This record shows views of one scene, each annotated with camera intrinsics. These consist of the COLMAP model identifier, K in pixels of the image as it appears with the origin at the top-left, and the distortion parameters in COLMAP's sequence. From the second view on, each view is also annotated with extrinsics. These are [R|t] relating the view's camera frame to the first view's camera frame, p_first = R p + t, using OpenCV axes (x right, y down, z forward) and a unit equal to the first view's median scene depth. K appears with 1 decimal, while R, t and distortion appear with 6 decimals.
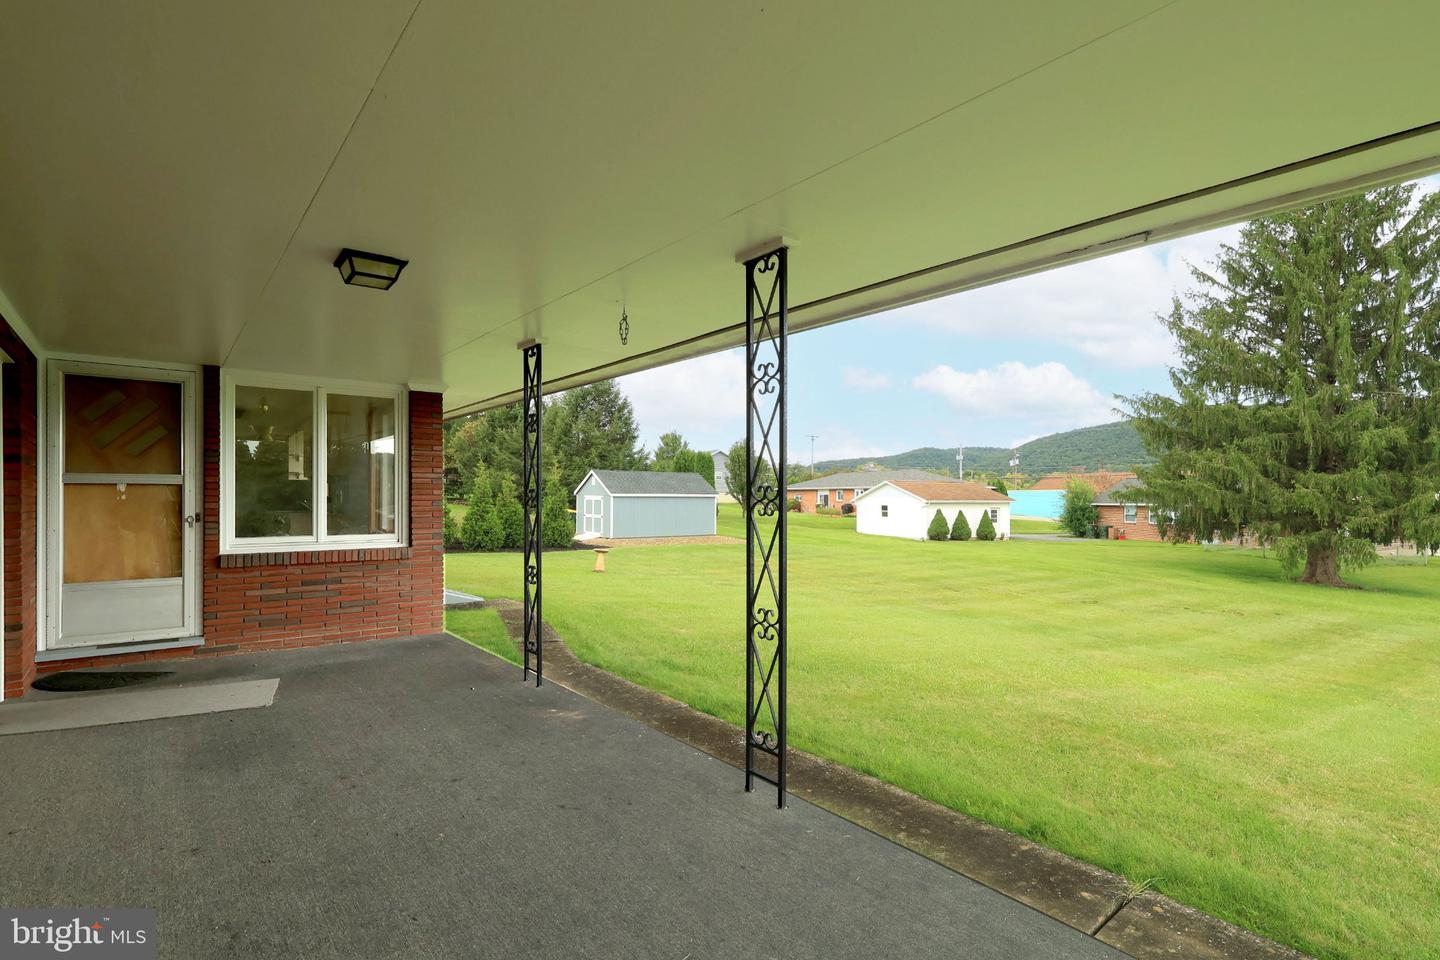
lens RADIAL K [[665.1, 0, 722.7], [0, 665.1, 491.5], [0, 0, 1]] dist [-0.000194, 0.000732]
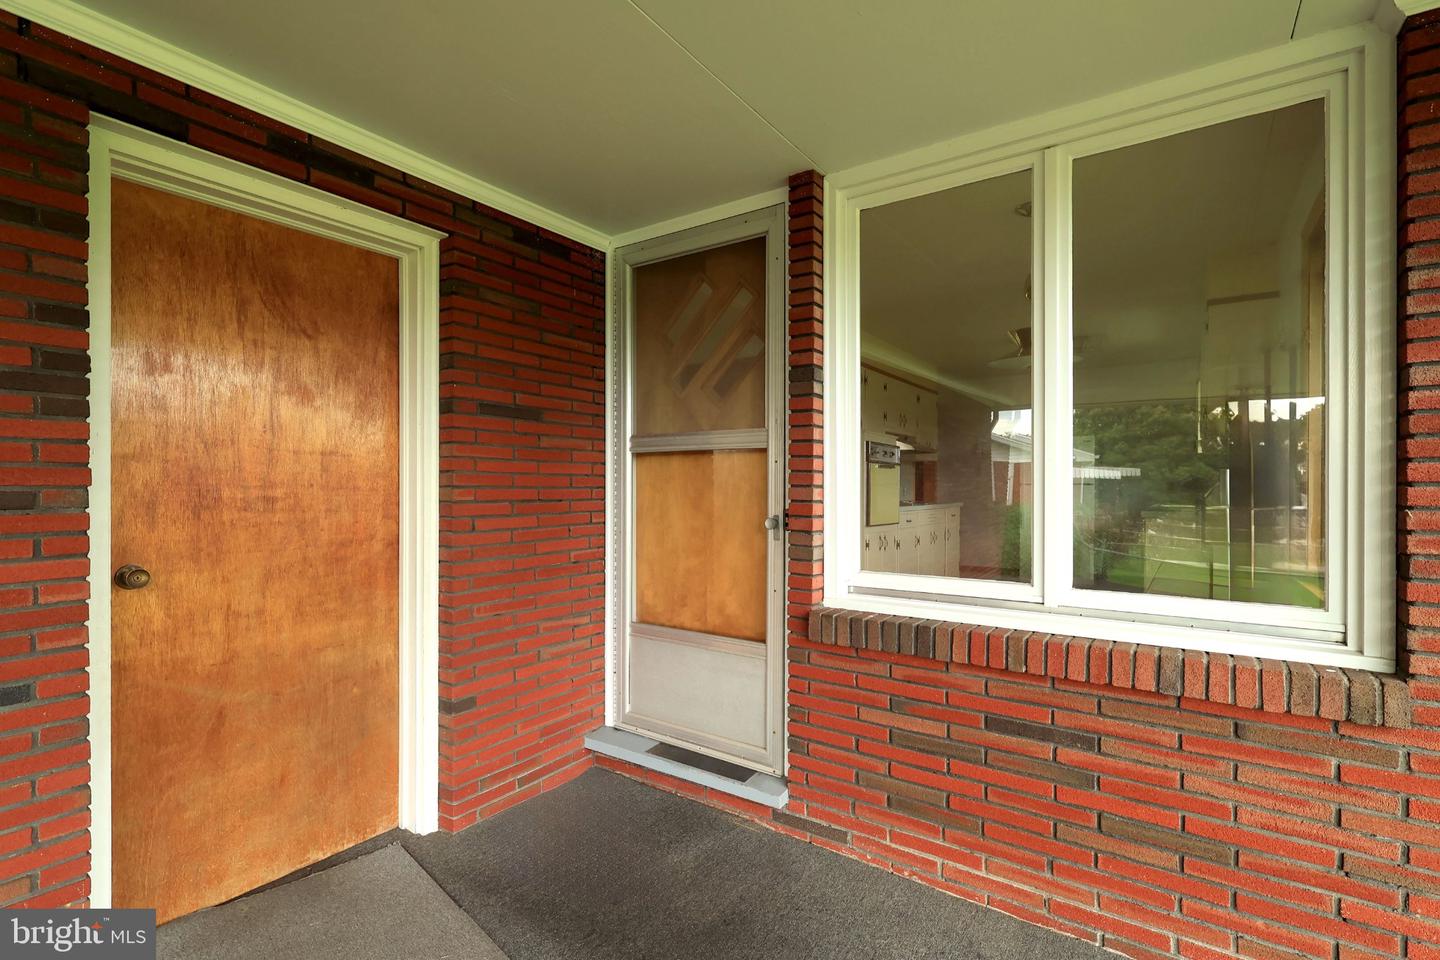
lens RADIAL K [[665.1, 0, 720.8], [0, 665.1, 488.2], [0, 0, 1]] dist [-0.000194, 0.000732]
pose [[0.264119, 0.003855, -0.964482, -0.324766], [0.004569, 0.999976, 0.005248, 0.013746], [0.964479, -0.005793, 0.264095, 0.750353]]
